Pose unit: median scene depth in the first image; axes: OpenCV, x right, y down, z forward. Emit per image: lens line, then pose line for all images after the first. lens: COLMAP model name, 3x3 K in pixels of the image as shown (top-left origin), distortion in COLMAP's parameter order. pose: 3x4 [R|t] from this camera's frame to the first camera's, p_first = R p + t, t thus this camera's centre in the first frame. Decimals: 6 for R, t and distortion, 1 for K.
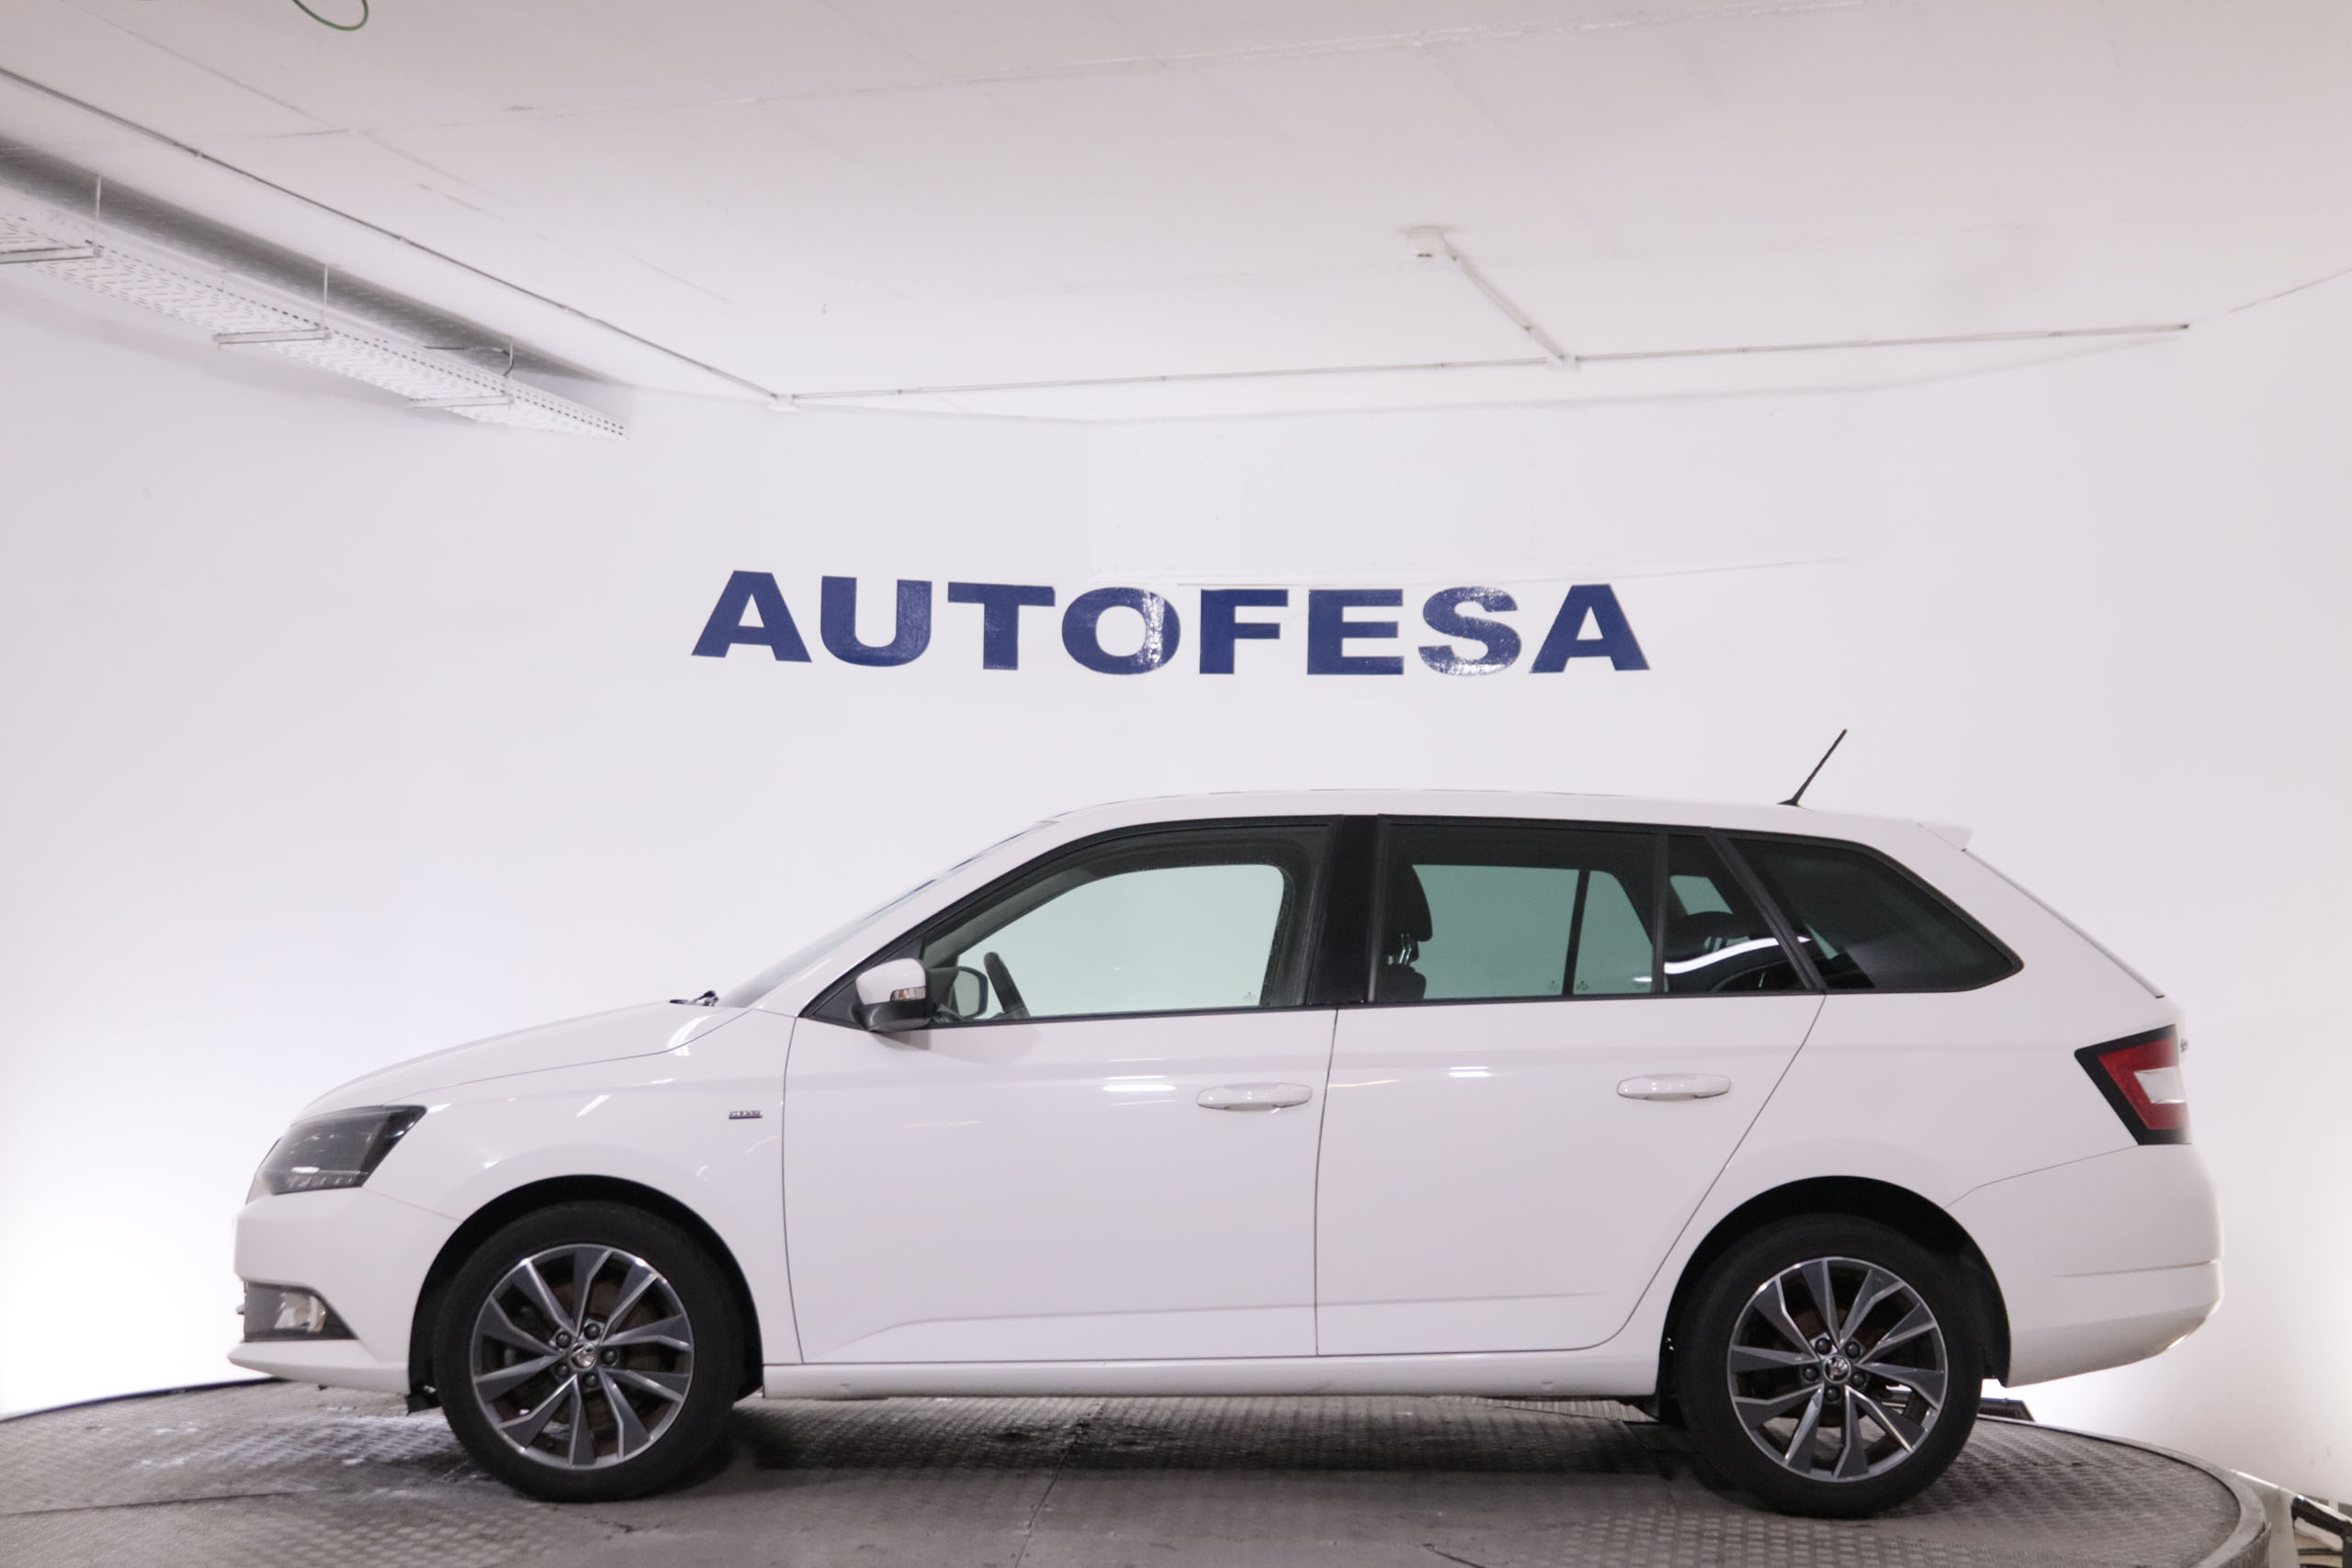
lens RADIAL K [[3630.8, 0, 1176.0], [0, 3630.8, 784.0], [0, 0, 1]] dist [-0.026272, 0.109231]
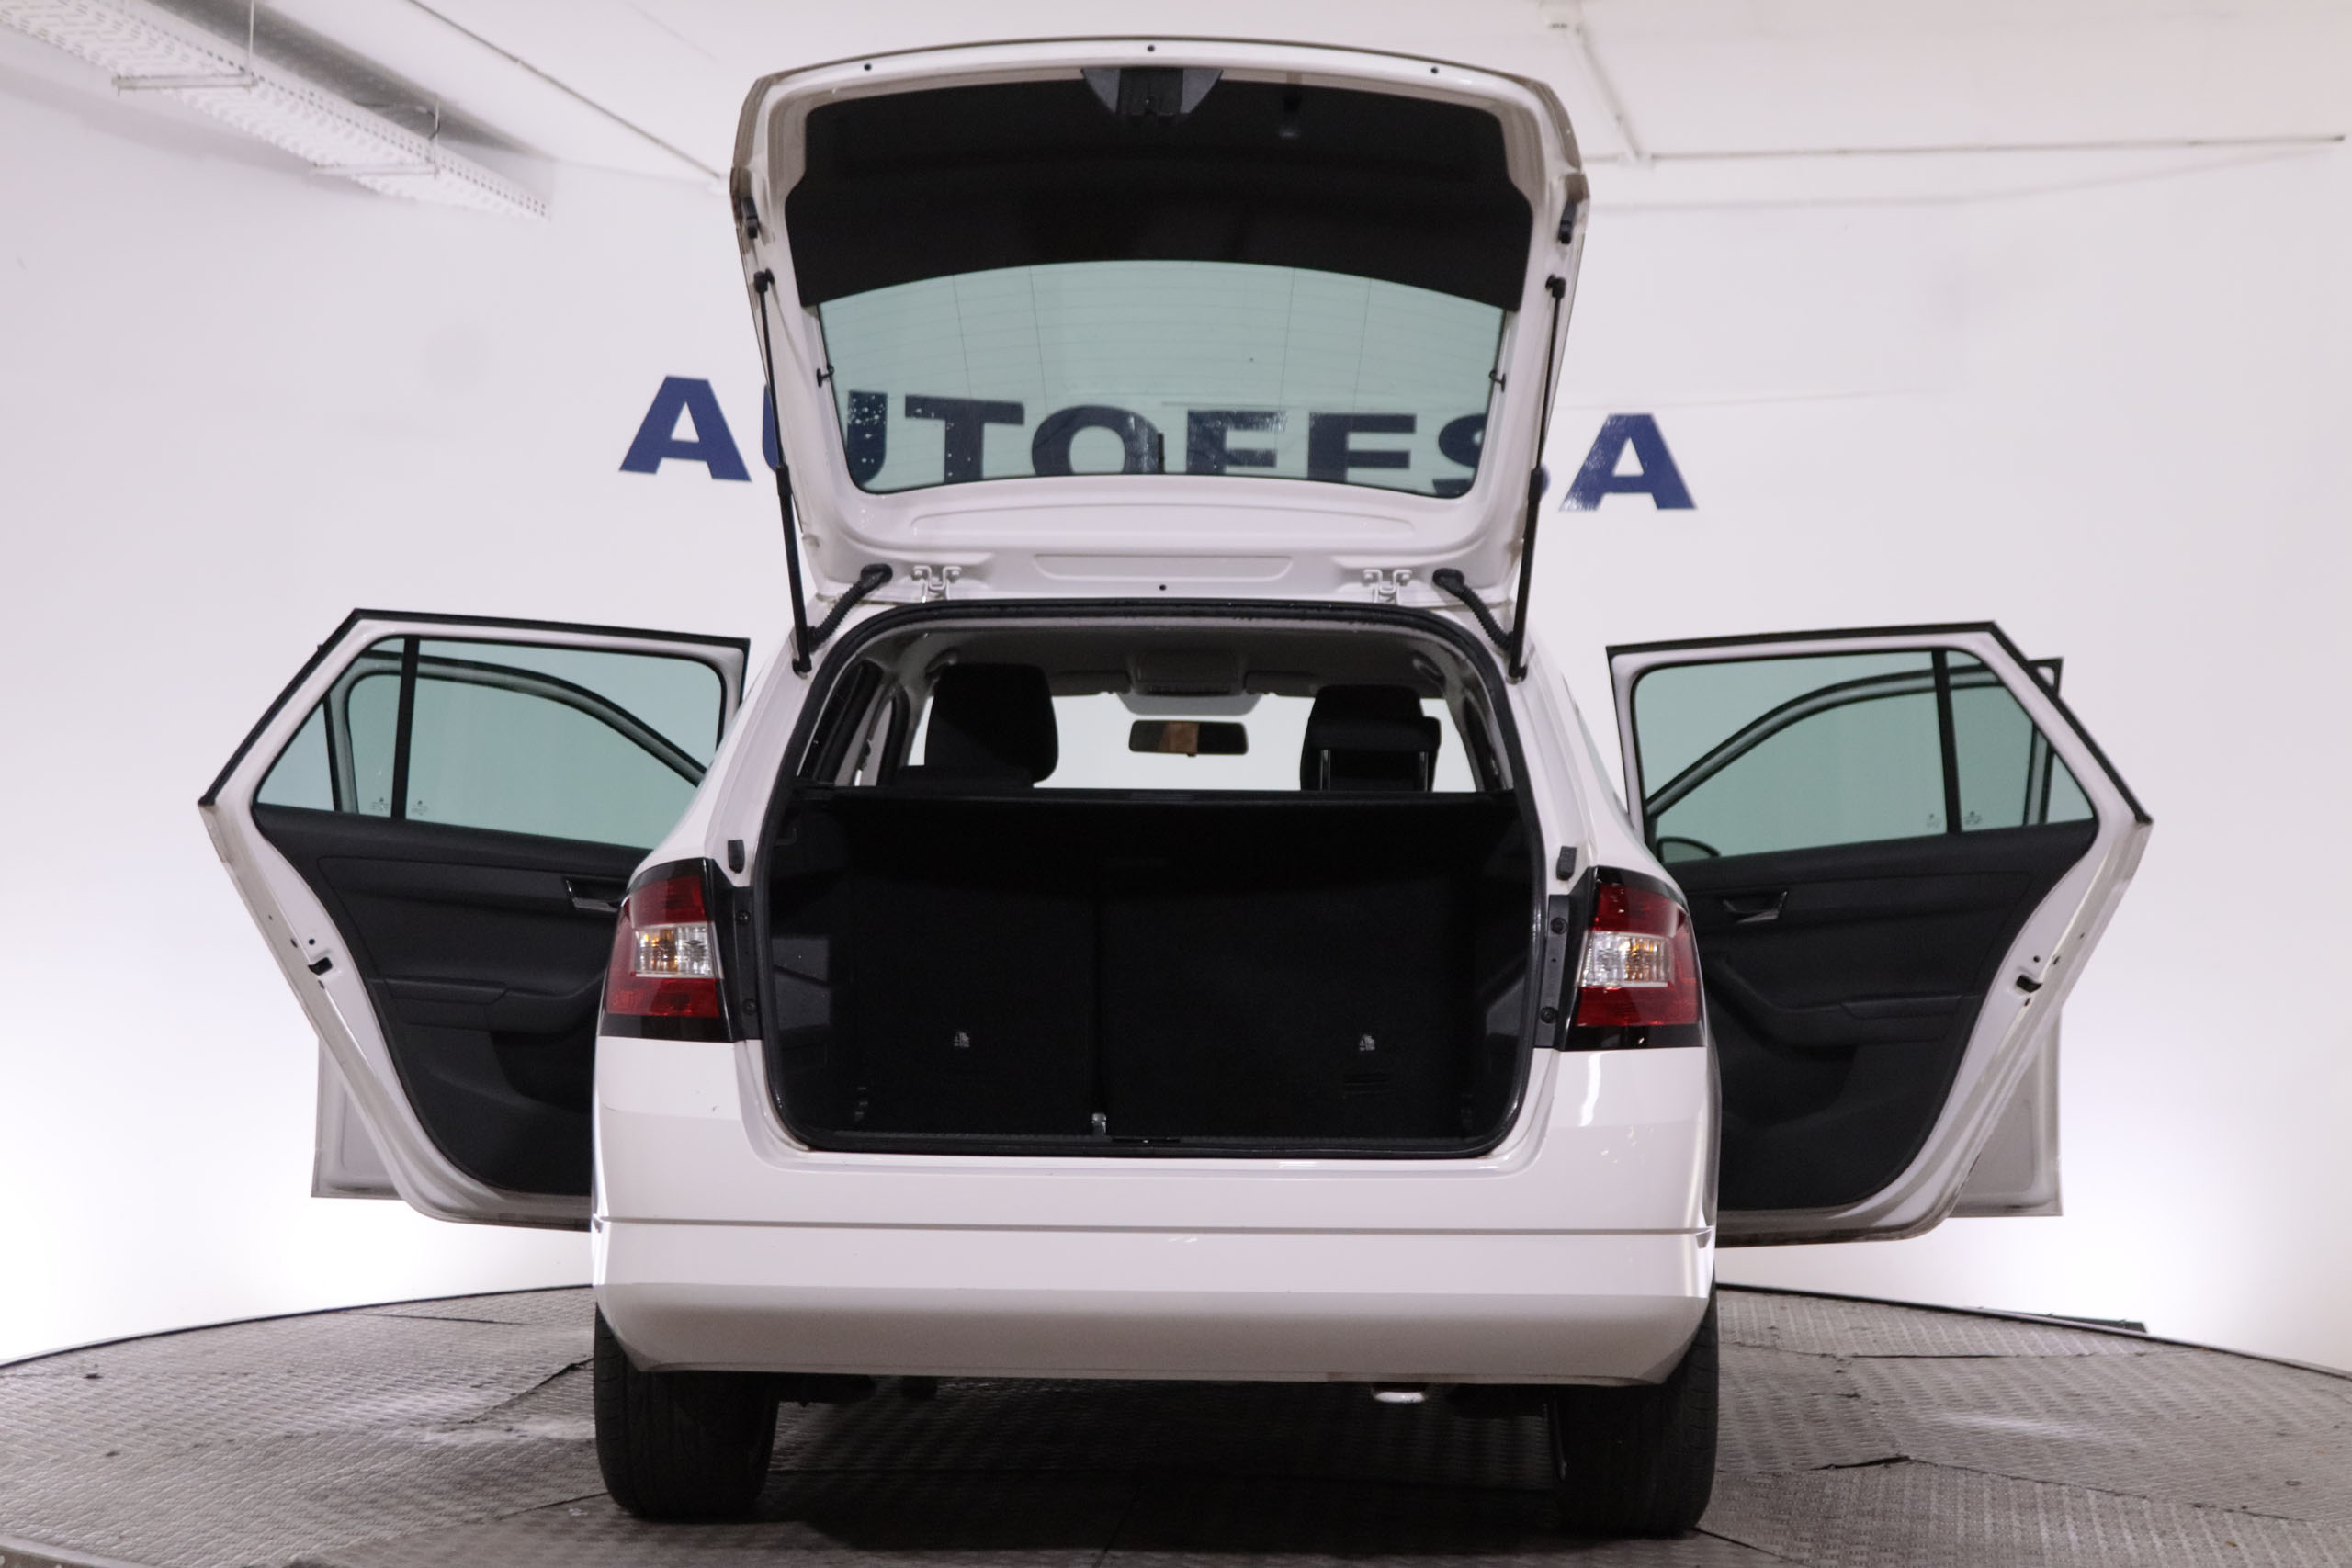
lens RADIAL K [[3839.7, 0, 1176.0], [0, 3839.7, 784.0], [0, 0, 1]] dist [-0.011234, 0.069892]
pose [[0.994847, 0.012597, 0.100599, -0.096235], [-0.016280, 0.999223, 0.035884, 0.004609], [-0.100069, -0.037337, 0.994280, 0.068244]]
